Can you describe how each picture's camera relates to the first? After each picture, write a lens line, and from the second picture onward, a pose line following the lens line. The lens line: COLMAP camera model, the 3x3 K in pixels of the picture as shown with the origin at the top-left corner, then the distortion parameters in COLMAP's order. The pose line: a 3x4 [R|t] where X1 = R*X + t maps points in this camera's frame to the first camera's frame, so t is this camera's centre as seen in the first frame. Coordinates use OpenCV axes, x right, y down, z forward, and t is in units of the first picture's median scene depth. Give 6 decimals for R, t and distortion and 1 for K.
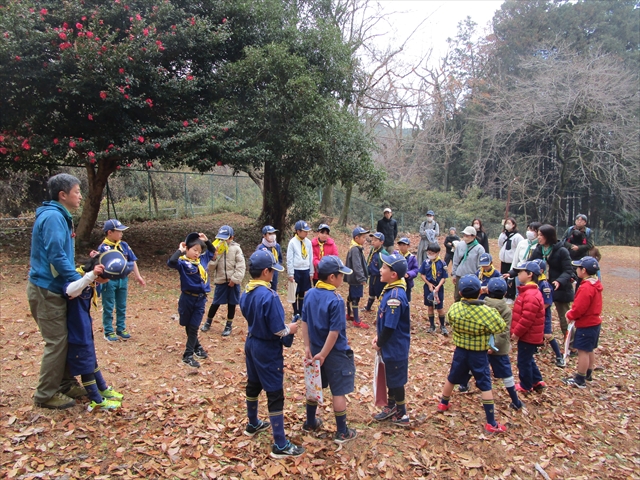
lens RADIAL K [[465.2, 0, 316.2], [0, 465.2, 238.2], [0, 0, 1]] dist [-0.015830, 0.008069]
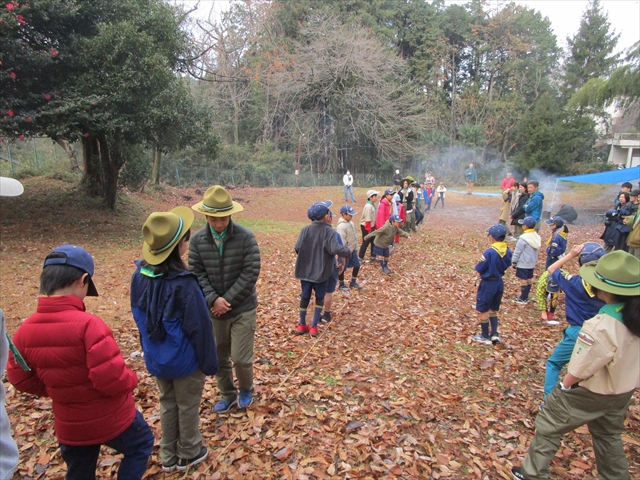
lens RADIAL K [[465.2, 0, 320.6], [0, 465.2, 235.0], [0, 0, 1]] dist [-0.015830, 0.008069]
pose [[0.890866, -0.106950, 0.441497, -0.169674], [0.063989, 0.991744, 0.111125, -0.011273], [-0.449737, -0.070747, 0.890355, -0.164628]]
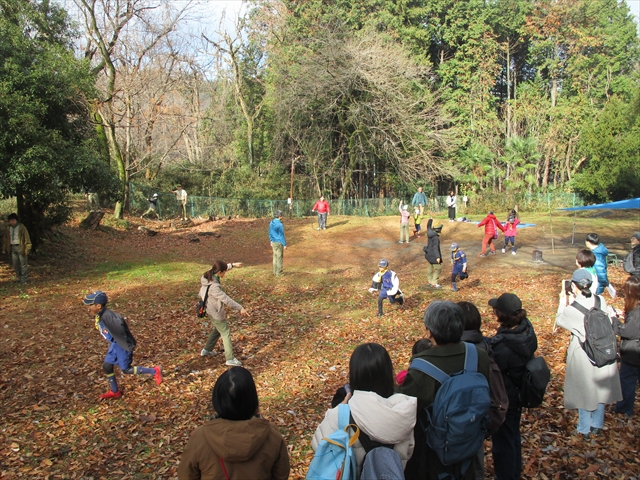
lens RADIAL K [[556.1, 0, 316.3], [0, 556.1, 242.7], [0, 0, 1]] dist [-0.018715, 0.000508]
pose [[0.946149, -0.091713, 0.310469, 0.164893], [0.074713, 0.995003, 0.066236, -0.047535], [-0.314992, -0.039473, 0.948273, -0.455680]]
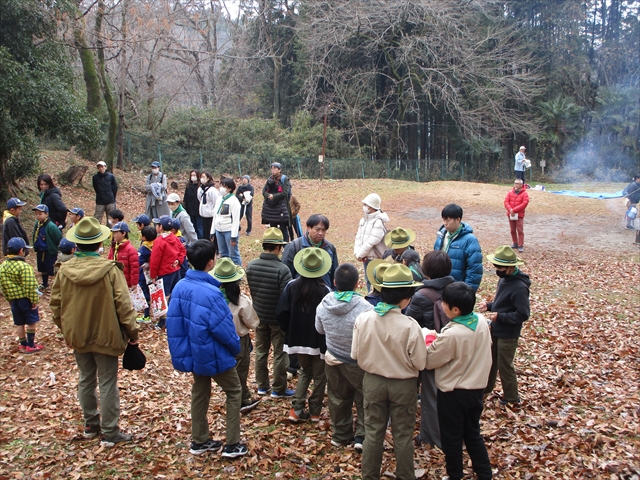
lens RADIAL K [[666.9, 0, 322.7], [0, 666.9, 235.9], [0, 0, 1]] dist [-0.019883, 0.000000]
pose [[0.963363, -0.071351, 0.258537, 0.222653], [0.048660, 0.994464, 0.093136, -0.021237], [-0.263751, -0.077143, 0.961501, -0.347356]]
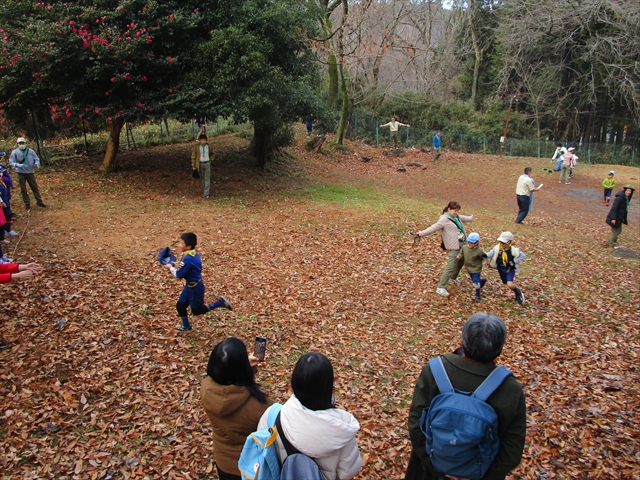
lens RADIAL K [[517.1, 0, 319.0], [0, 517.1, 238.5], [0, 0, 1]] dist [-0.012978, 0.008465]
pose [[0.996293, 0.022038, -0.083158, 0.239127], [-0.006126, 0.982352, 0.186941, -0.072744], [0.085811, -0.185739, 0.978845, -0.458403]]
